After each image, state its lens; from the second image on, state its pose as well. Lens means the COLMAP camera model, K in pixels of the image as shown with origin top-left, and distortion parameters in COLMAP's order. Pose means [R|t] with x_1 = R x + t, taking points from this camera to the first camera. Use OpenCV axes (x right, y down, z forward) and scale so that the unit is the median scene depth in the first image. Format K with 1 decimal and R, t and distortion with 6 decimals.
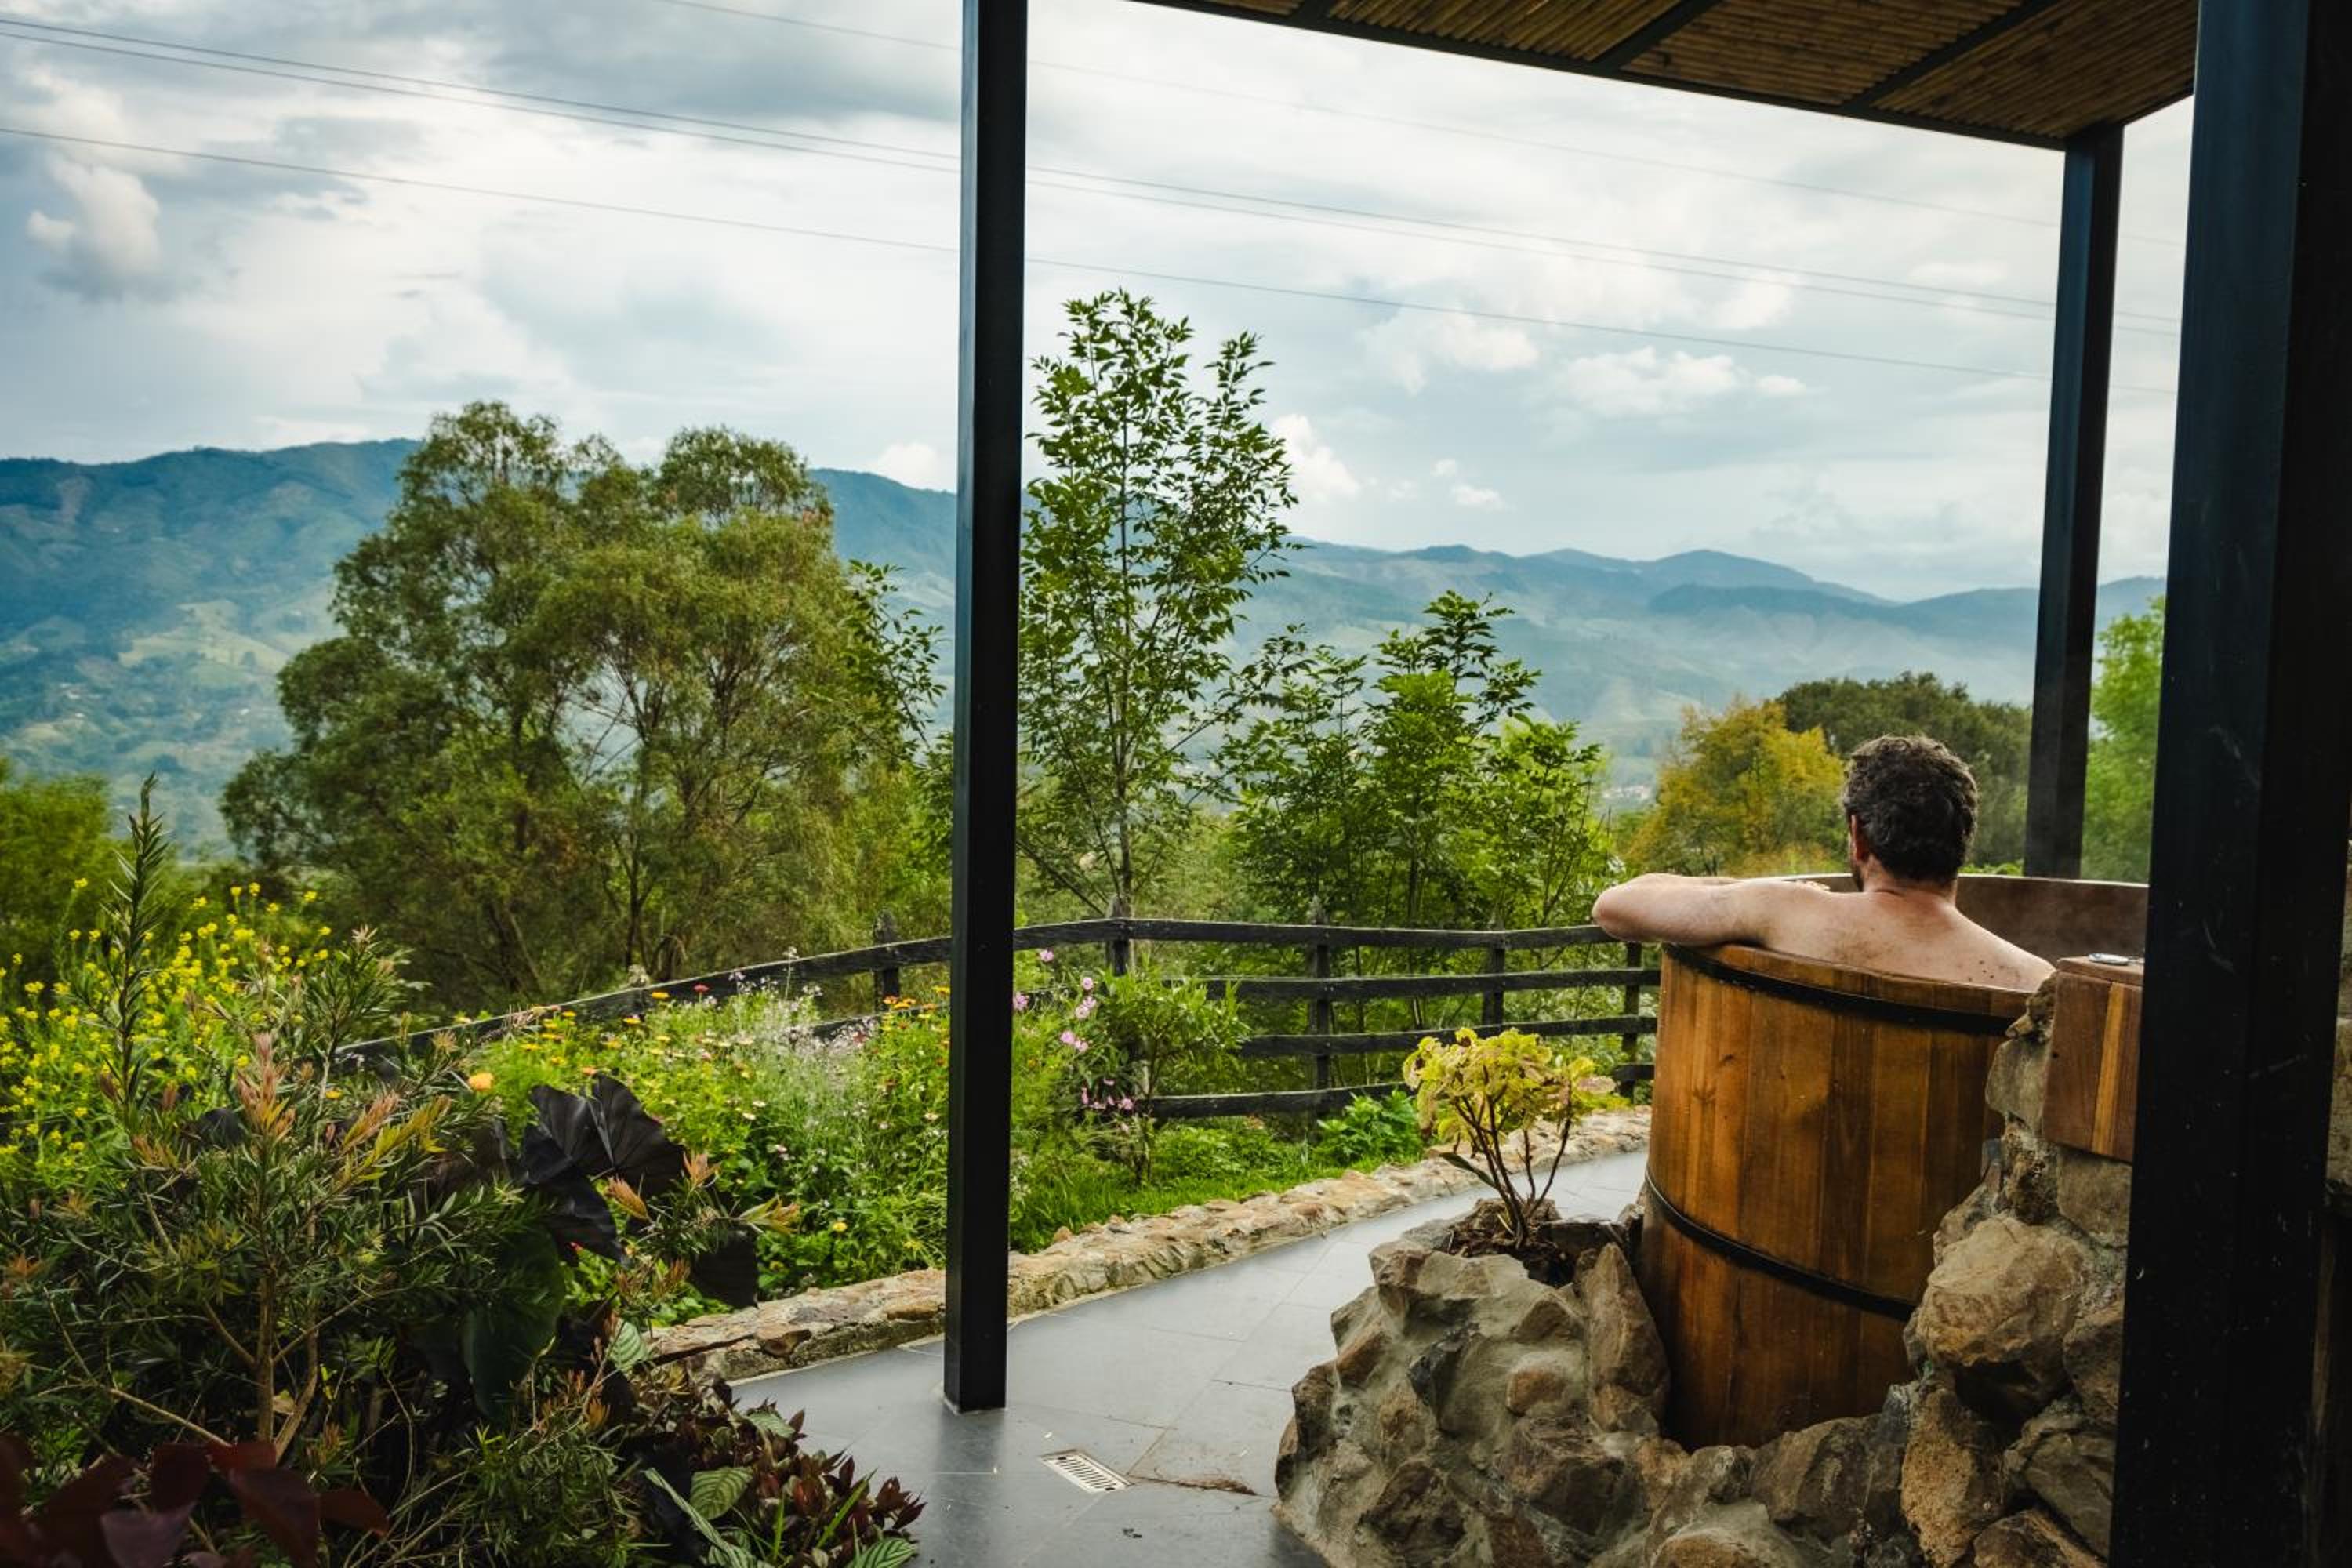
lens RADIAL K [[2117.0, 0, 1190.2], [0, 2117.0, 788.2], [0, 0, 1]] dist [0.015375, 0.007357]
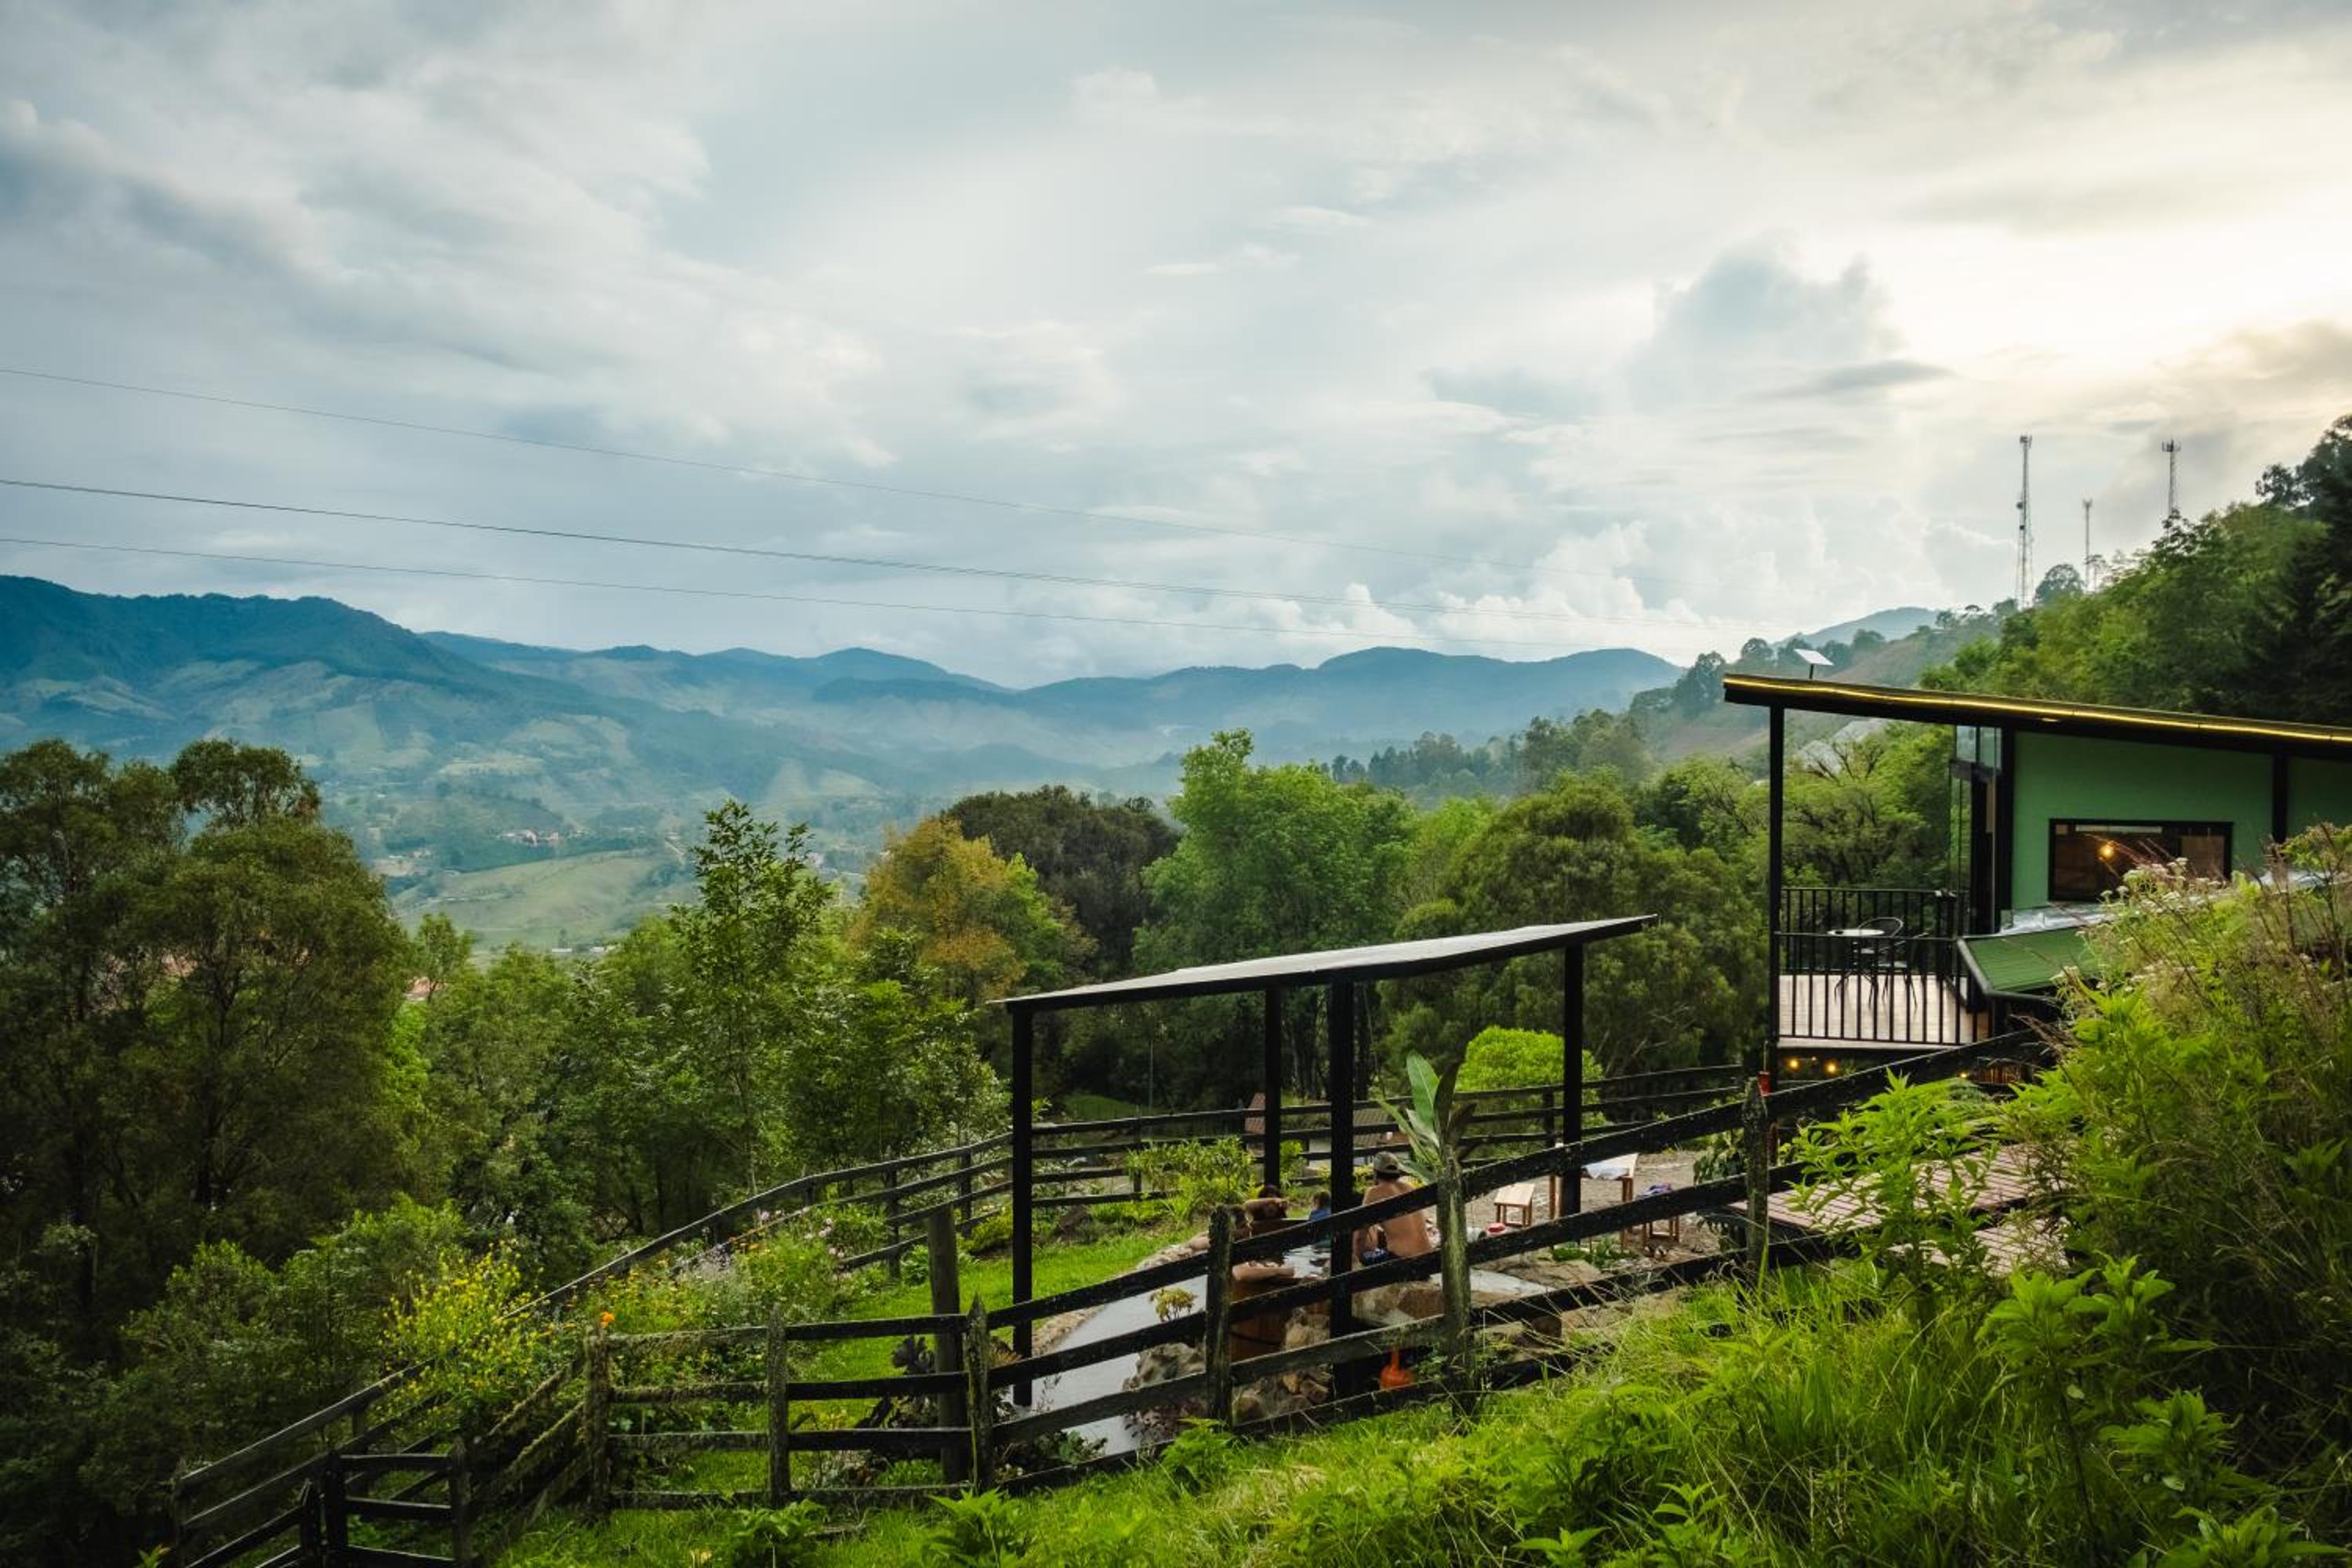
lens RADIAL K [[1830.0, 0, 1193.3], [0, 1830.0, 764.4], [0, 0, 1]] dist [-0.019770, 0.004862]
pose [[0.913786, -0.032531, 0.404892, -0.039540], [0.051882, 0.997971, -0.036909, -0.024846], [-0.402870, 0.054734, 0.913619, -0.074925]]
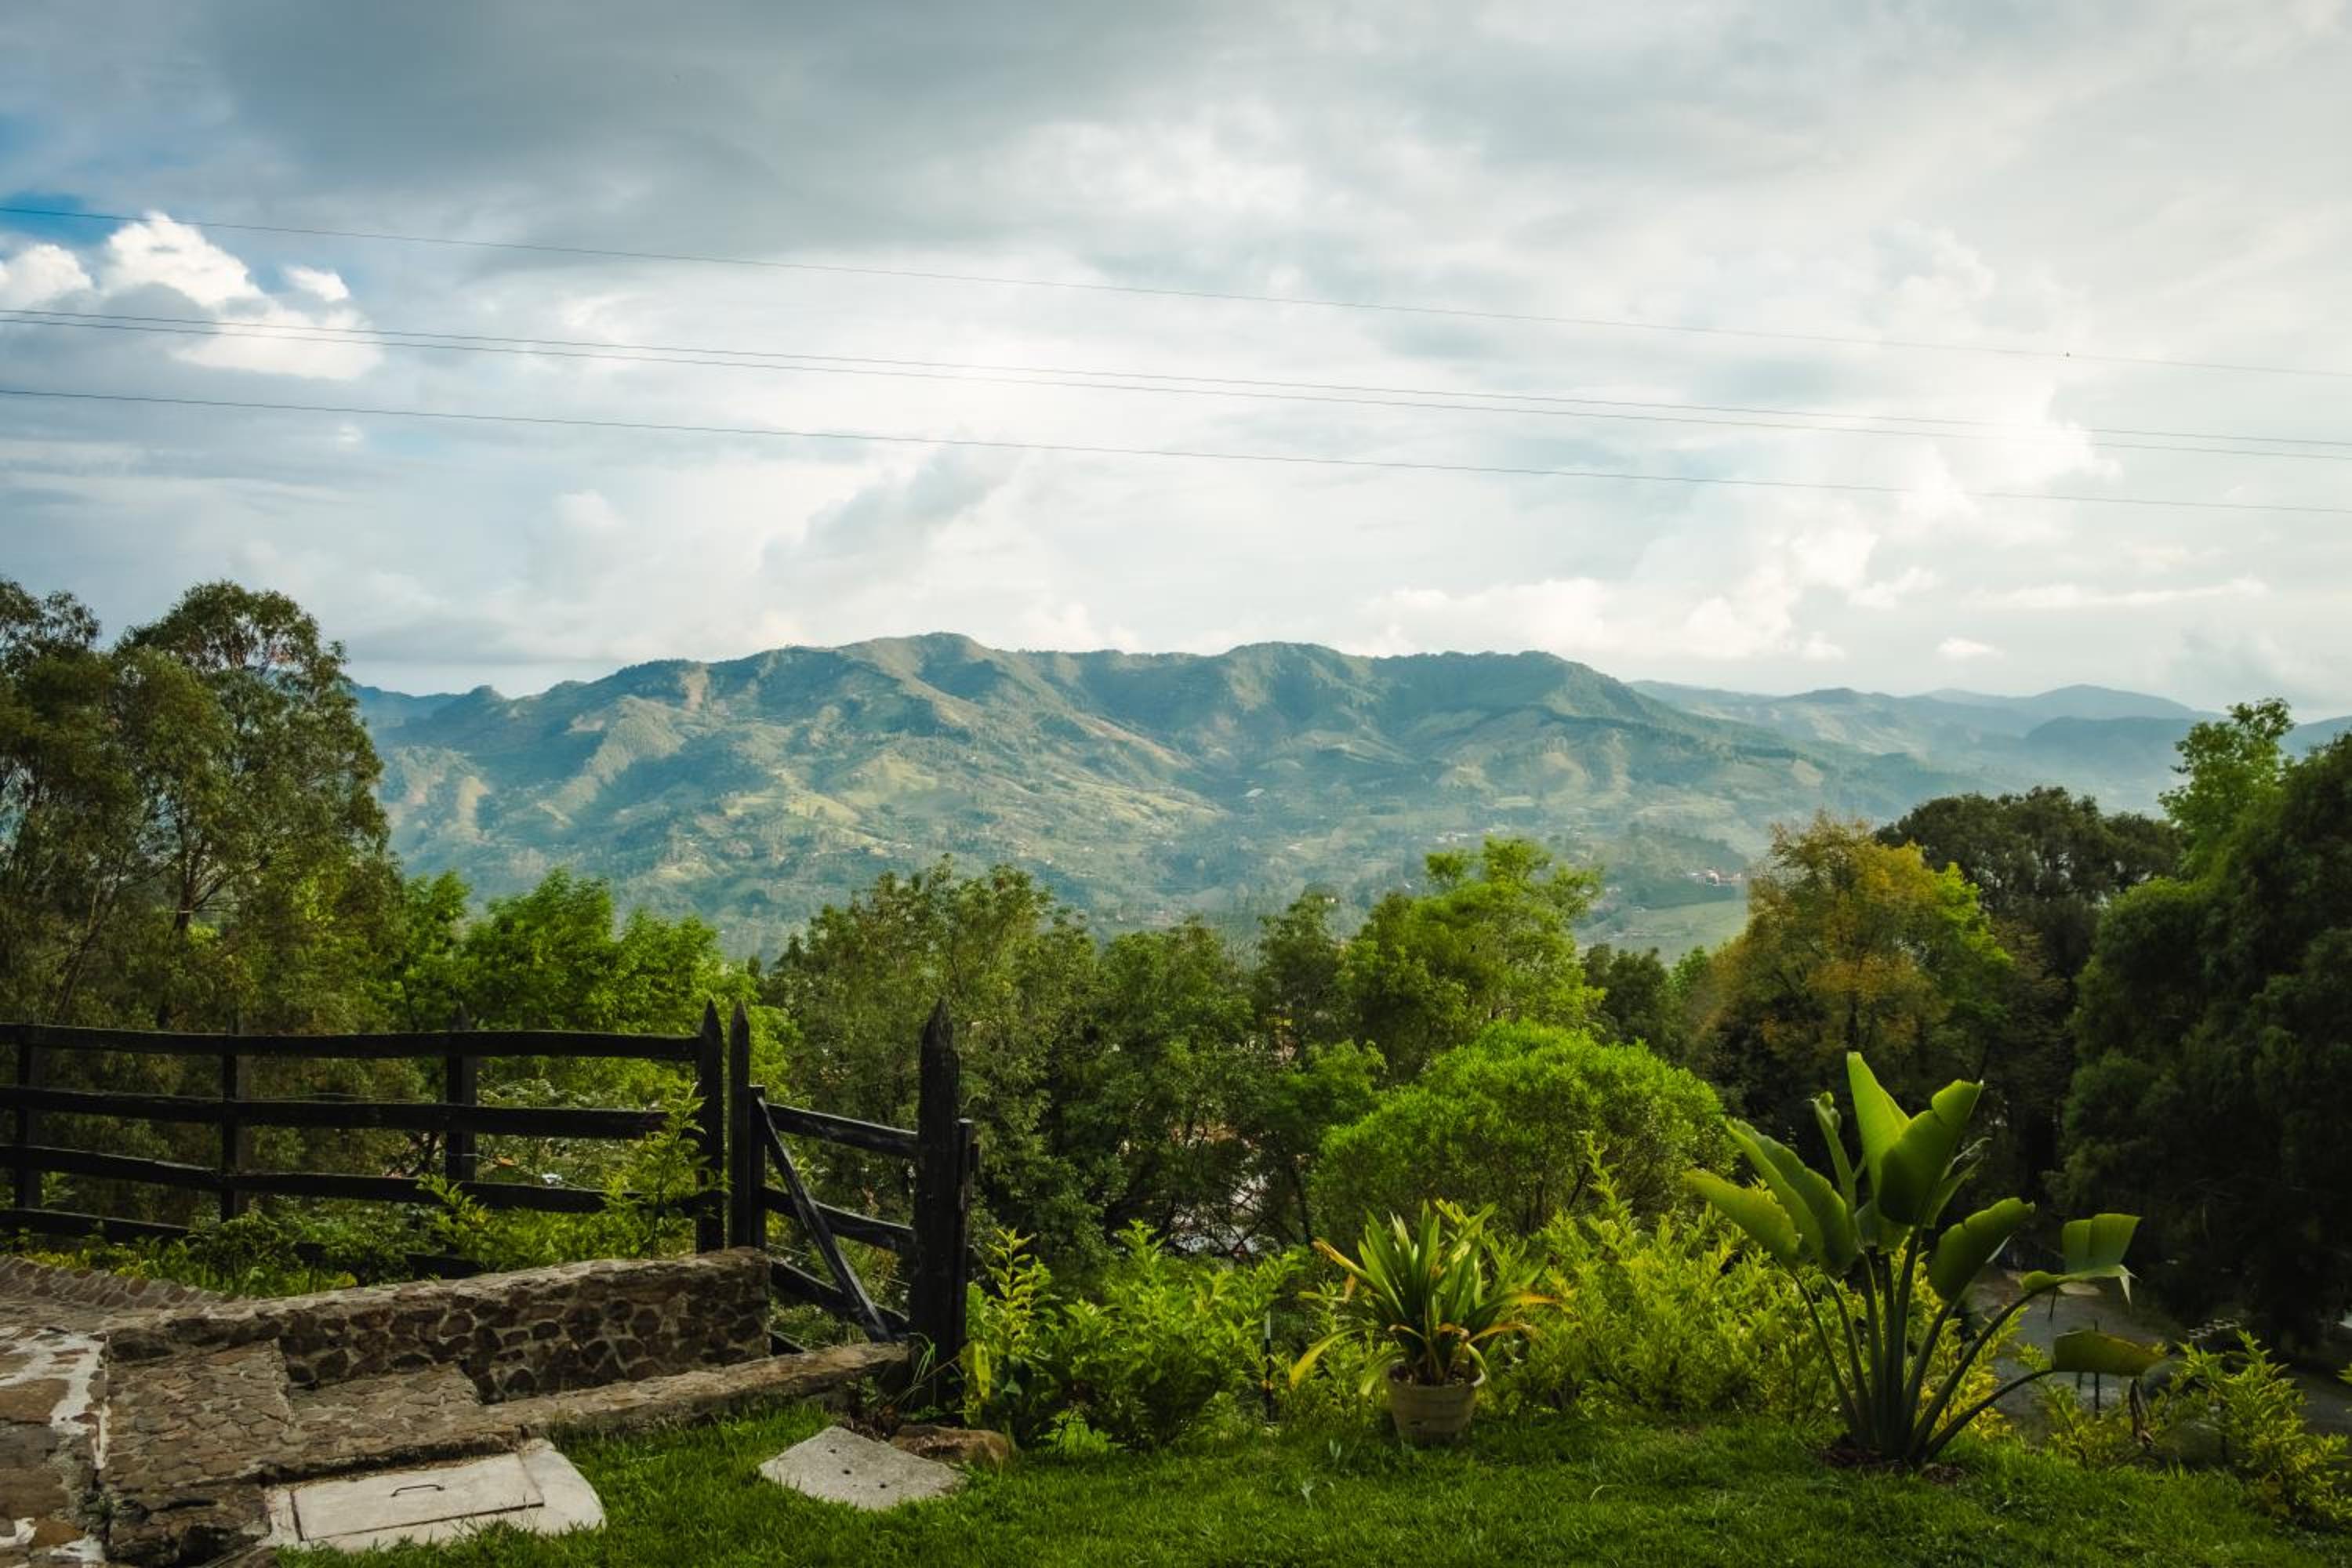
lens RADIAL K [[1830.0, 0, 1193.3], [0, 1830.0, 764.4], [0, 0, 1]] dist [-0.019770, 0.004862]
pose [[0.975892, -0.025347, -0.216776, 0.149814], [0.007853, 0.996668, -0.081183, 0.003910], [0.218112, 0.077524, 0.972840, 0.053135]]
